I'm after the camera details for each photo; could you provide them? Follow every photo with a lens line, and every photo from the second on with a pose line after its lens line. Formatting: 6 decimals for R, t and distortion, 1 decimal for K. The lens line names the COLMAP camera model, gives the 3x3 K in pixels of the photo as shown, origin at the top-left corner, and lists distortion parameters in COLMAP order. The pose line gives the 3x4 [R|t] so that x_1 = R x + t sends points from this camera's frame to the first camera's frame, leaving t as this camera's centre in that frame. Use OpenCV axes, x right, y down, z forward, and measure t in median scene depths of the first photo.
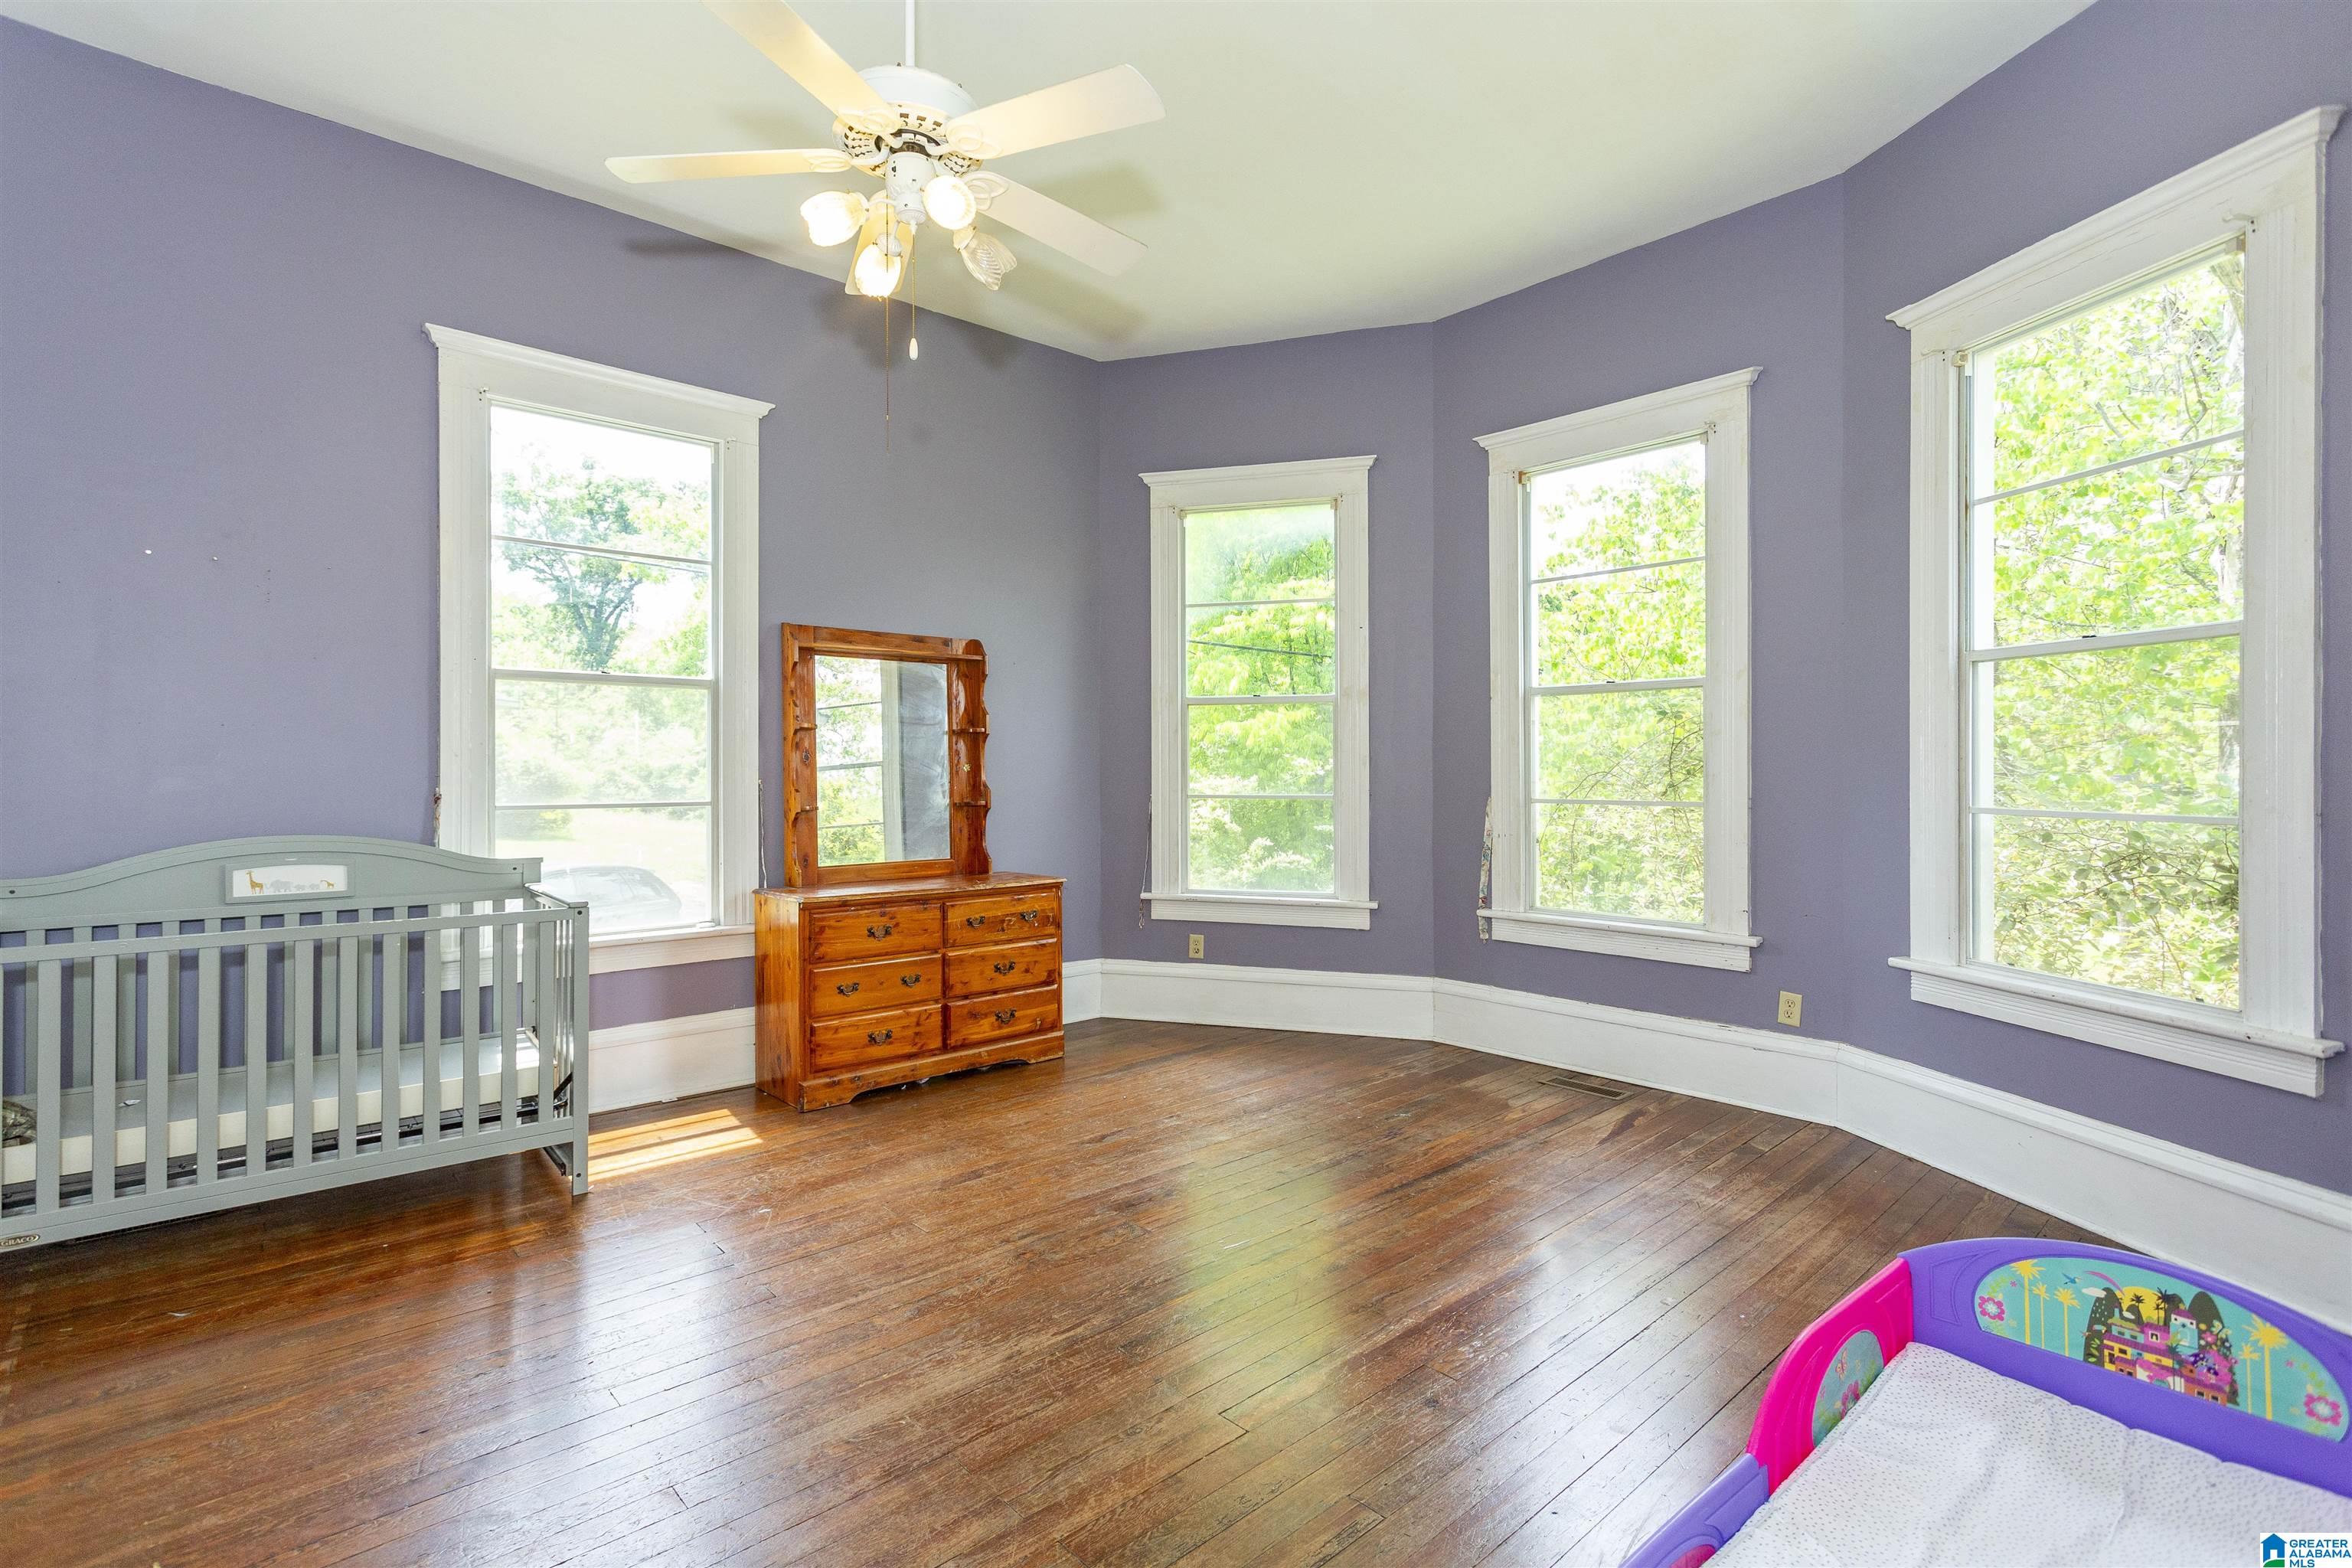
lens RADIAL K [[1130.2, 0, 1177.5], [0, 1130.2, 765.8], [0, 0, 1]] dist [0.006661, 0.001318]
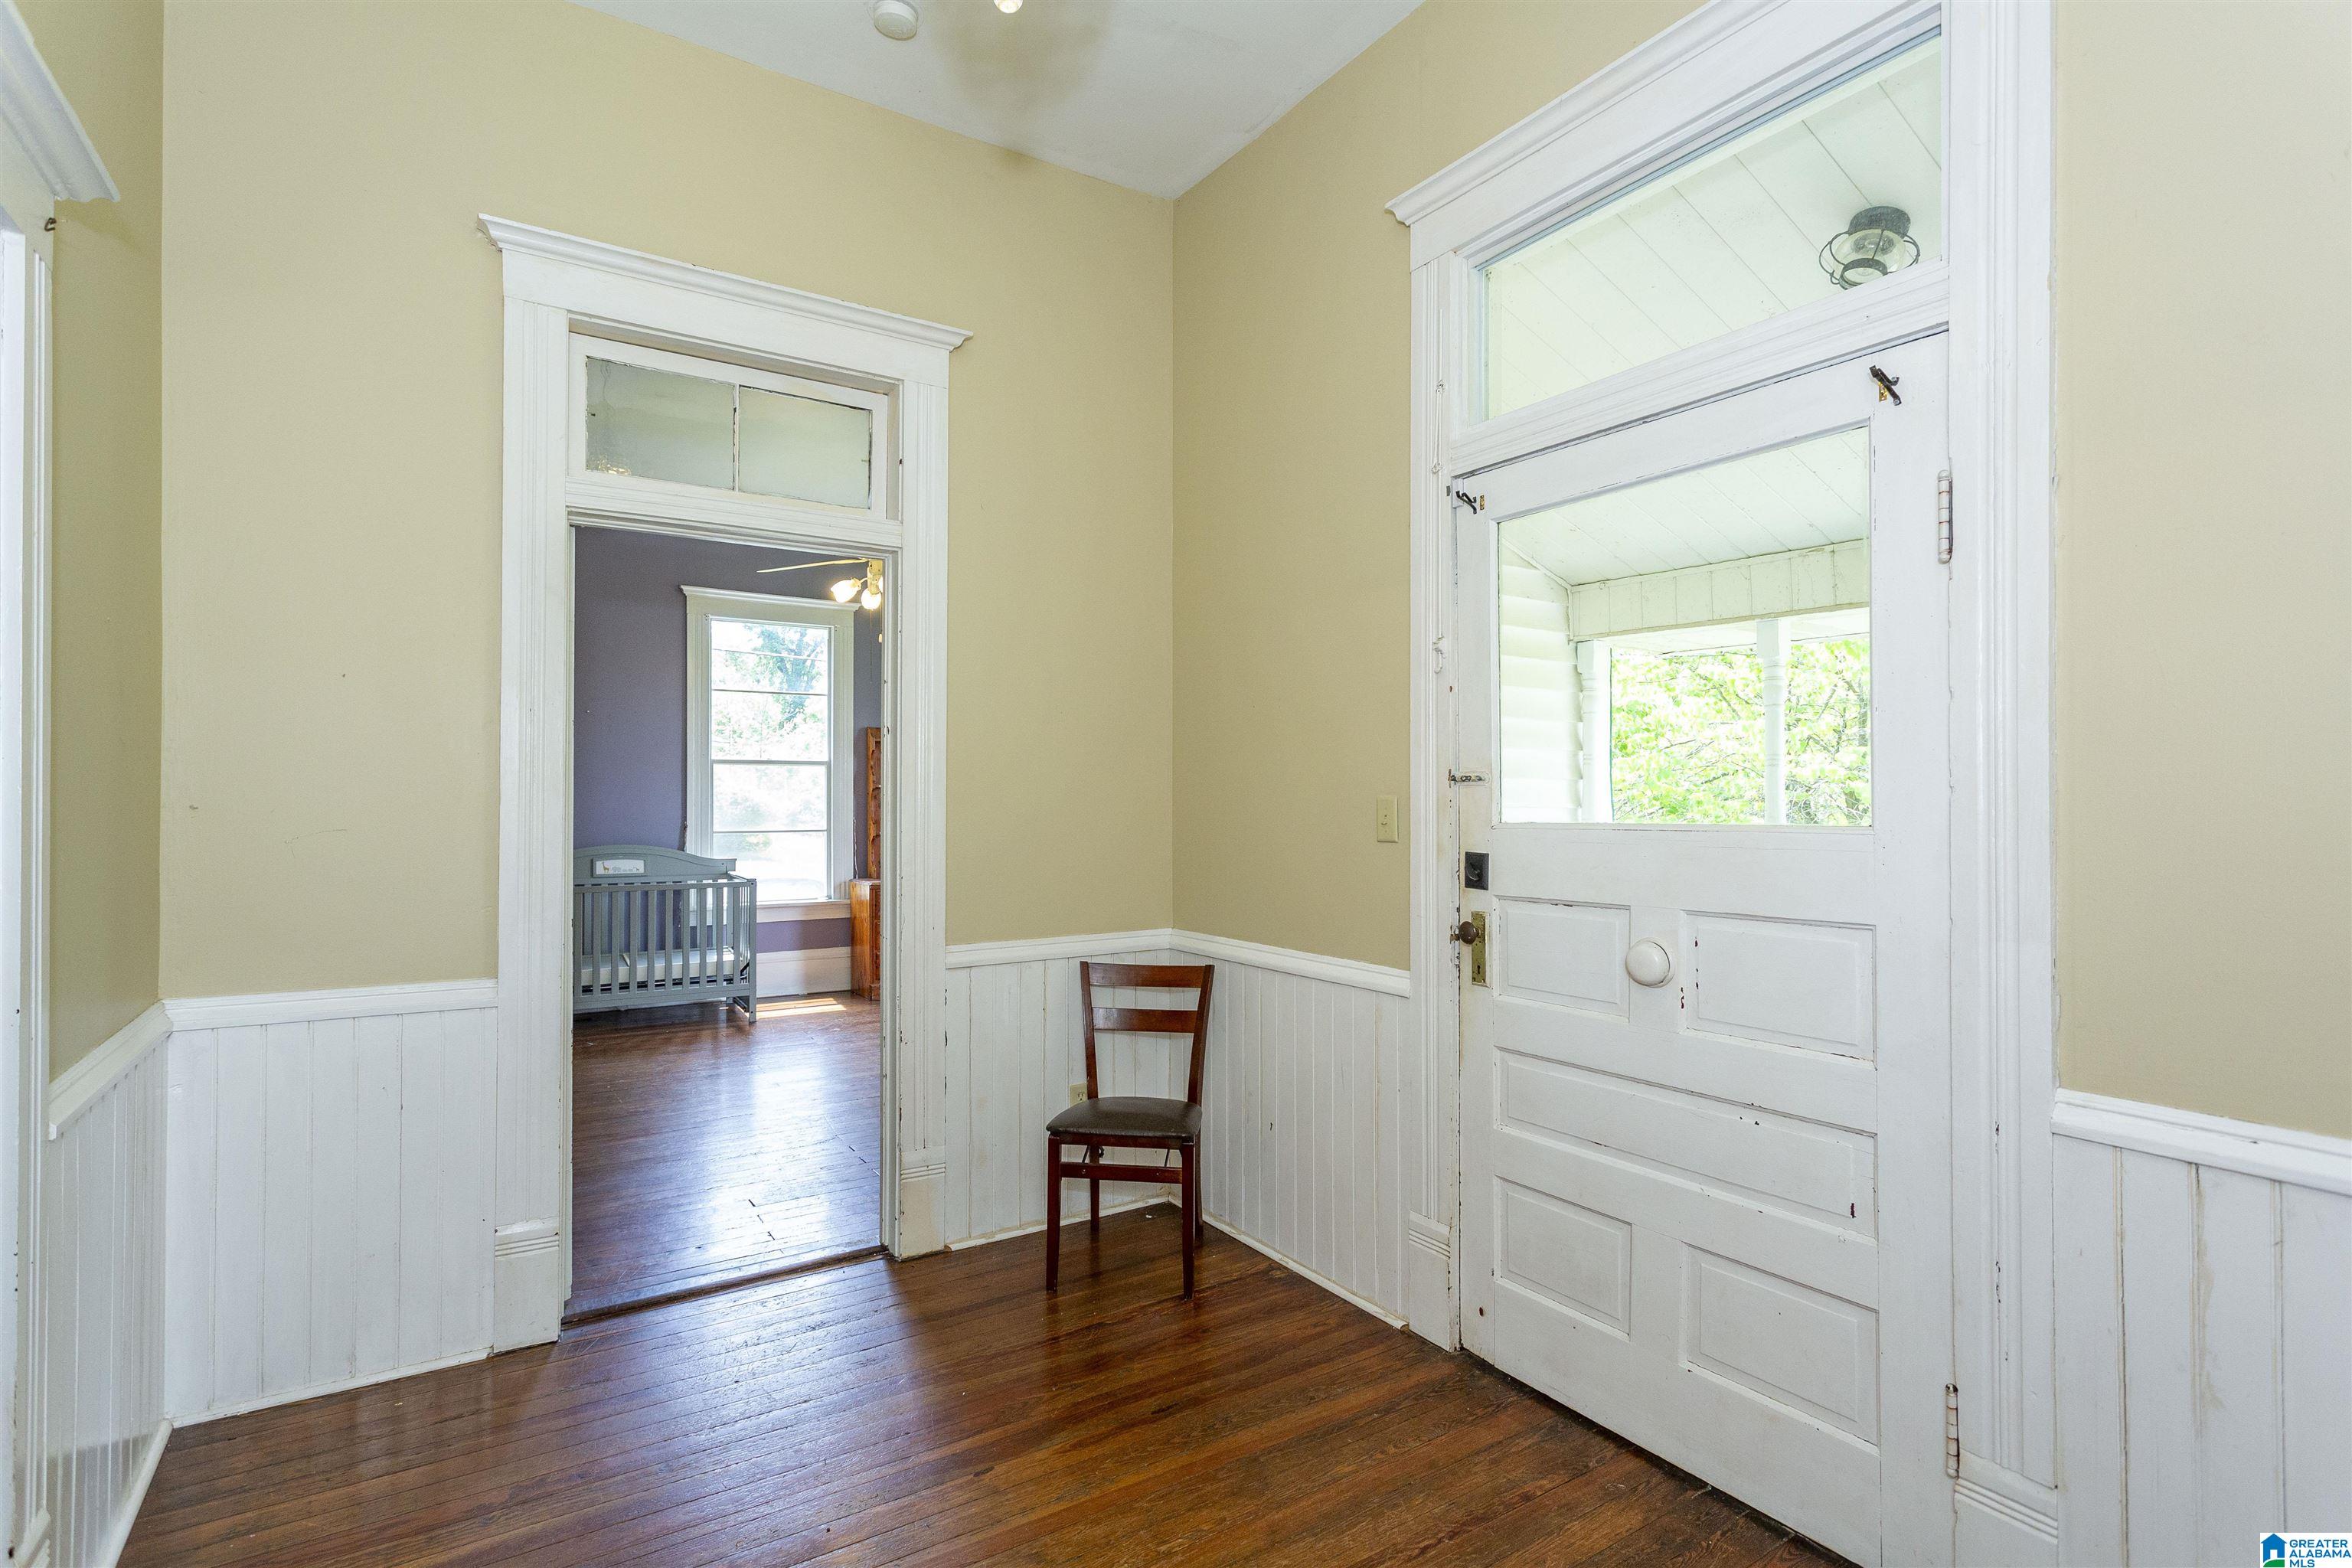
lens RADIAL K [[1130.2, 0, 1156.9], [0, 1130.2, 803.7], [0, 0, 1]] dist [0.006661, 0.001318]
pose [[0.986201, 0.003900, -0.165508, 0.465449], [-0.002635, 0.999966, 0.007860, -0.028551], [0.165532, -0.007316, 0.986177, -0.781279]]
